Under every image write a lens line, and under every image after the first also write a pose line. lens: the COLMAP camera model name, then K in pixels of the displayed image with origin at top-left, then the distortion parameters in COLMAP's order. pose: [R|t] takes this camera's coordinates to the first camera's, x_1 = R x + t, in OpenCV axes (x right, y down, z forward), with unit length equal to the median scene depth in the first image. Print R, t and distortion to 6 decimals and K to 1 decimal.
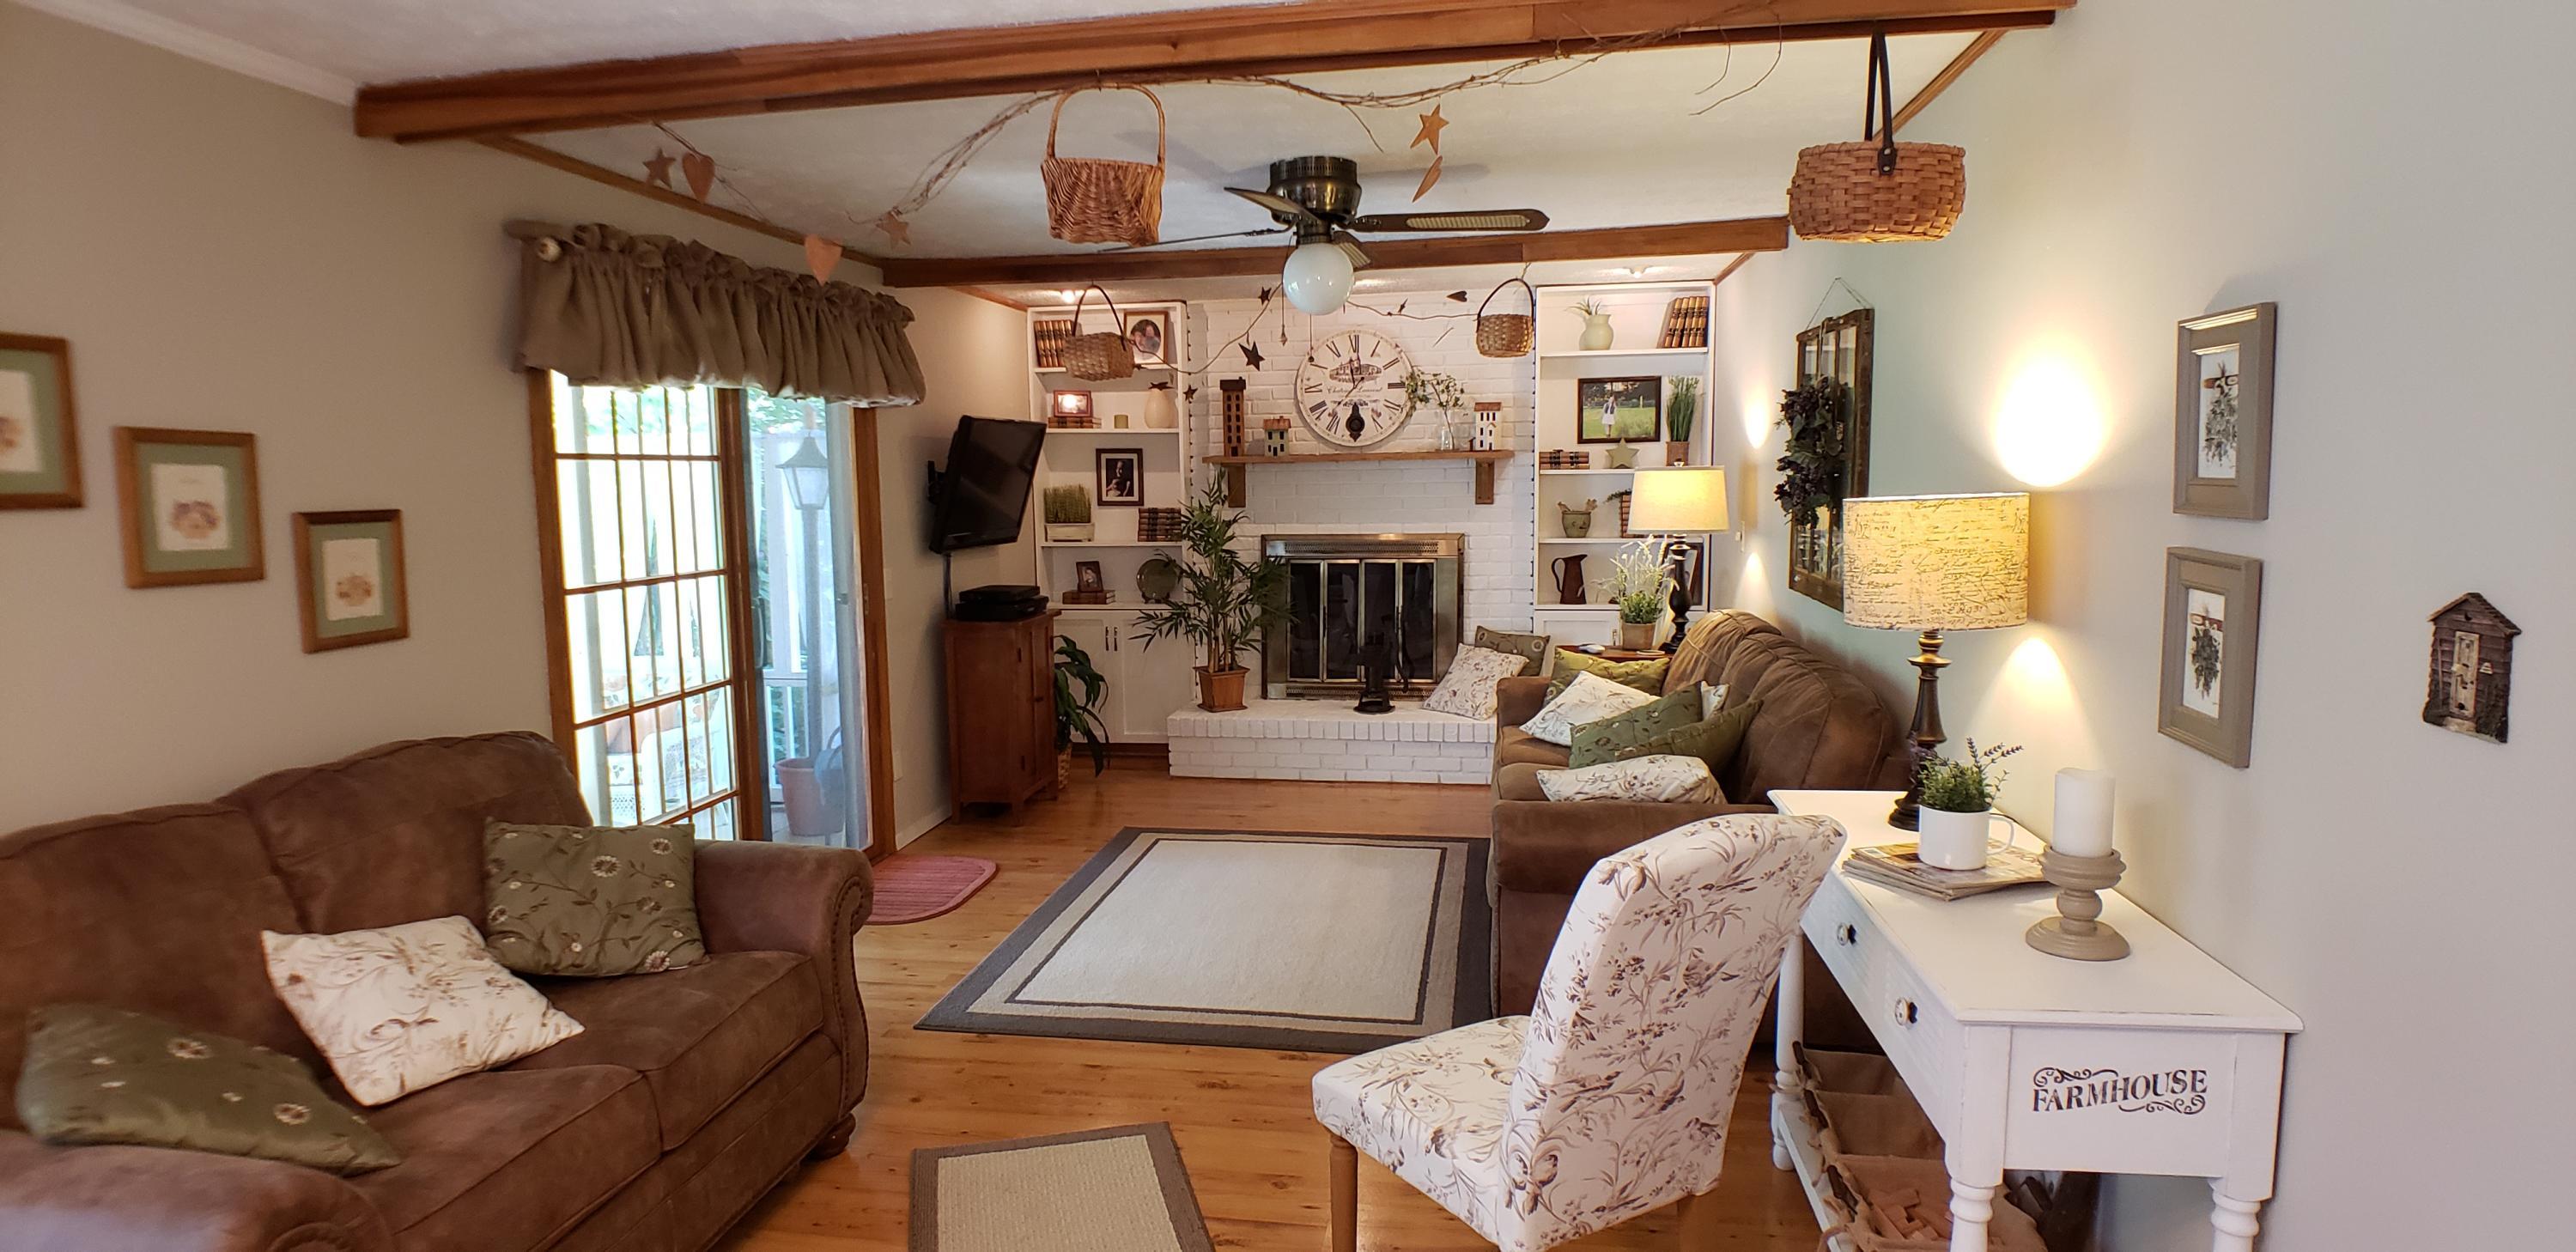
lens RADIAL K [[1359.3, 0, 1239.8], [0, 1359.3, 609.6], [0, 0, 1]] dist [0.002451, -0.034920]
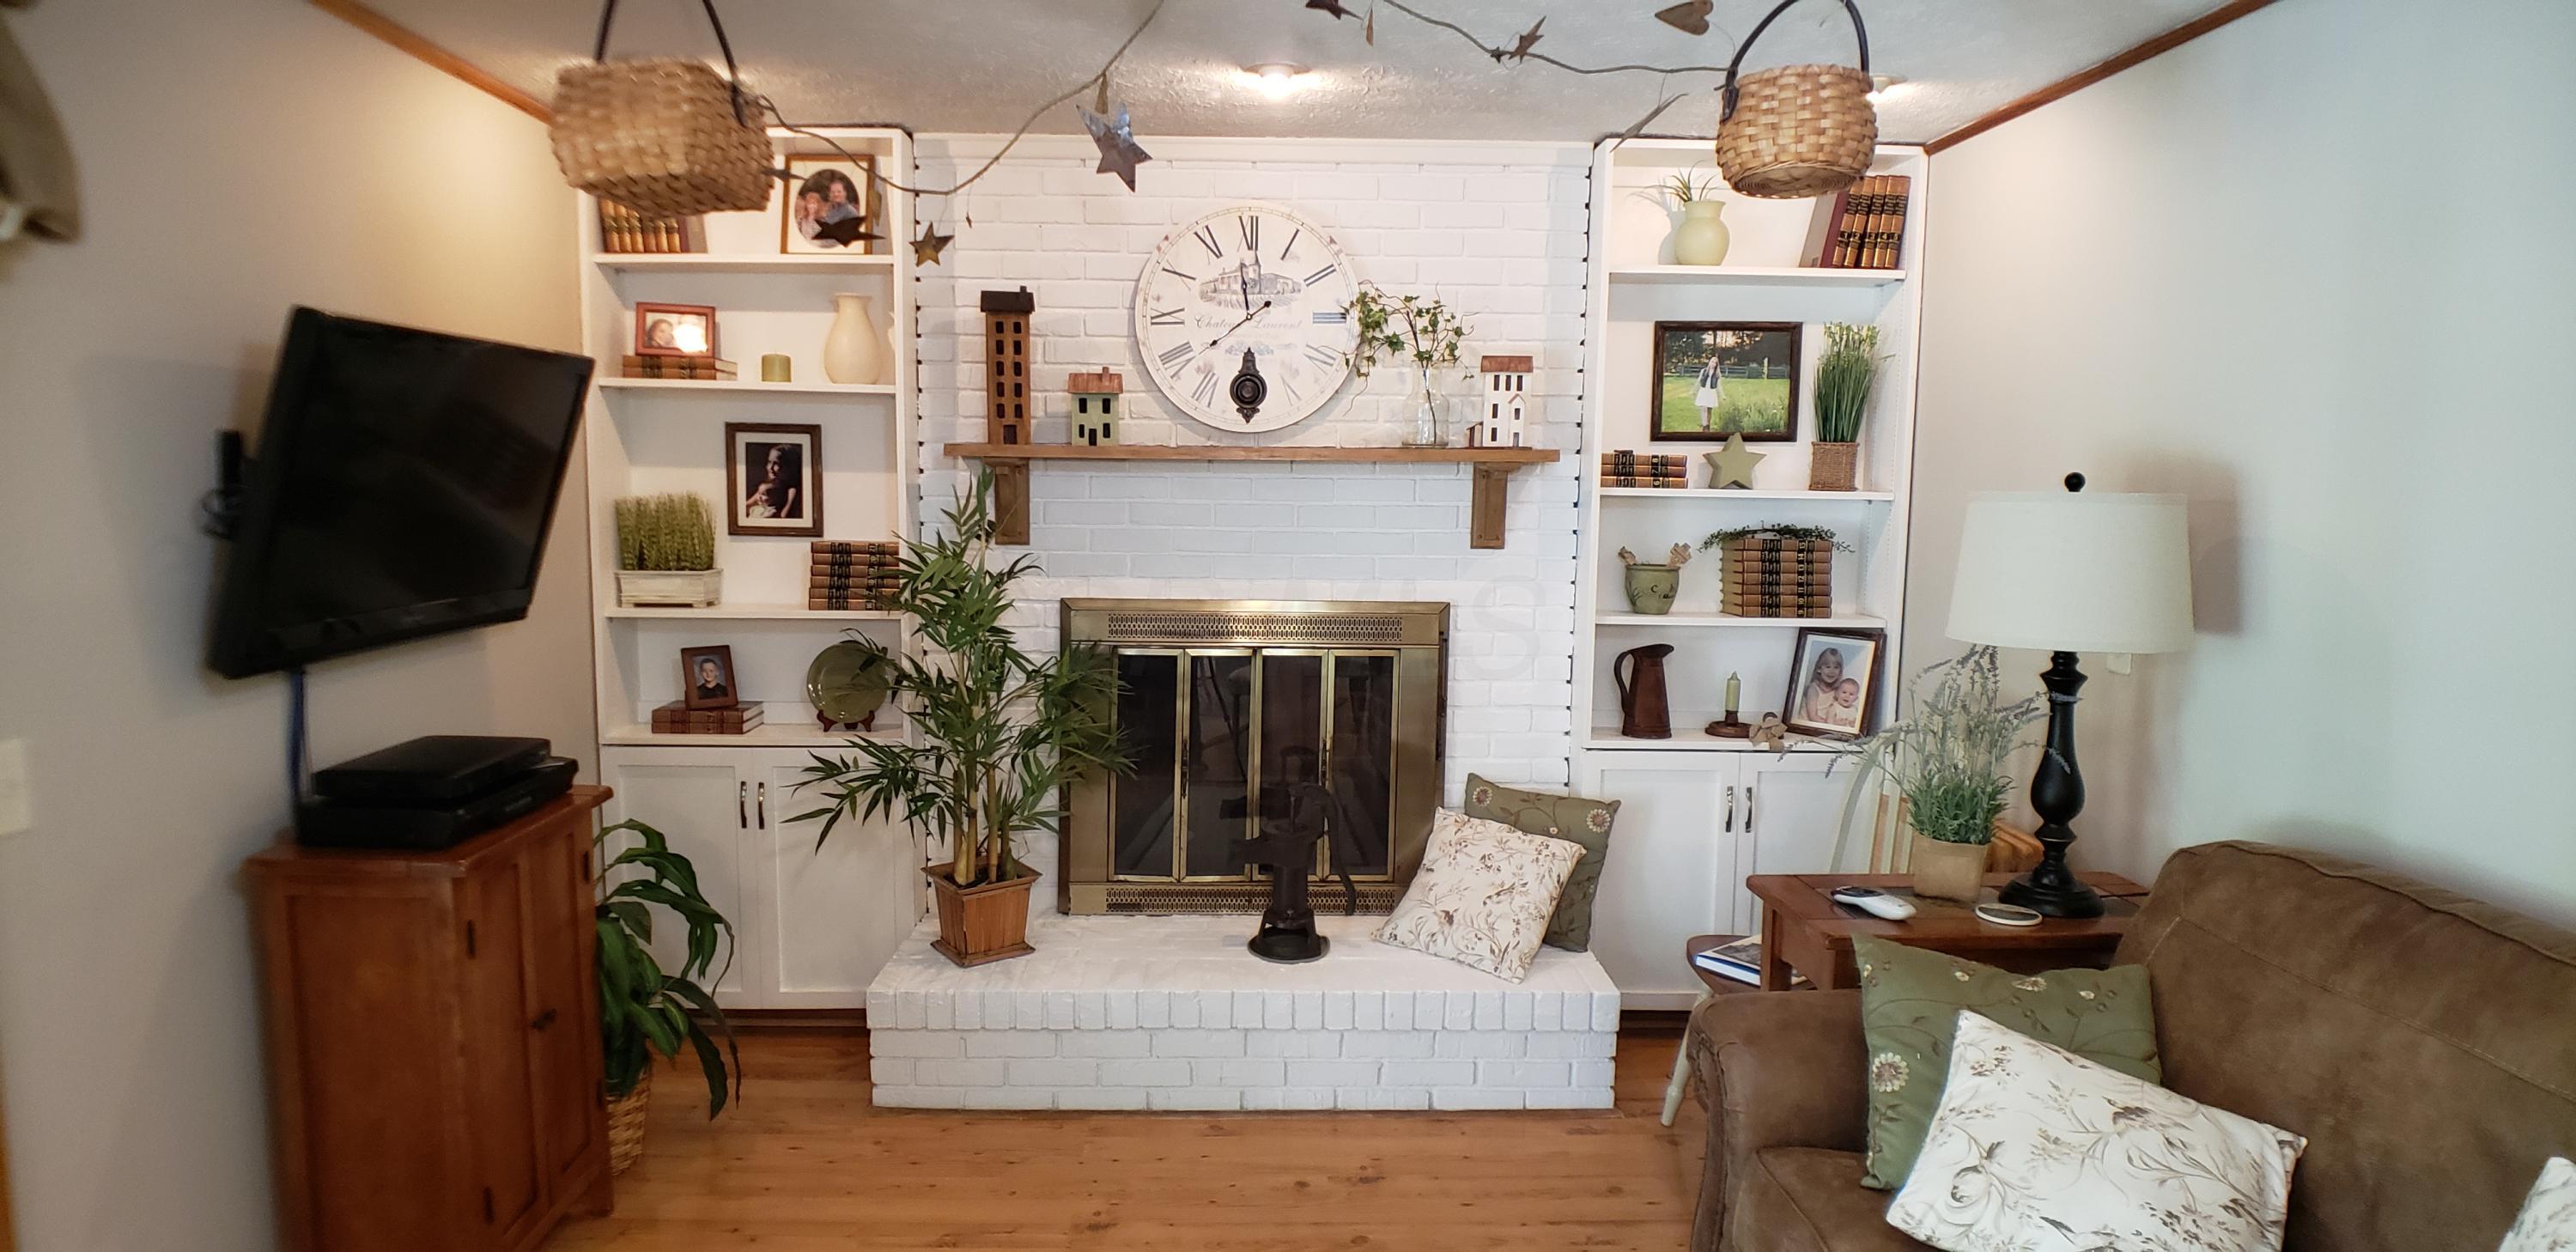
lens RADIAL K [[1403.1, 0, 1277.9], [0, 1403.1, 599.1], [0, 0, 1]] dist [-0.002706, -0.064679]
pose [[0.975067, 0.006622, 0.221810, -0.022452], [-0.003573, 0.999894, -0.014142, -0.049897], [-0.221880, 0.012997, 0.974987, 0.485096]]
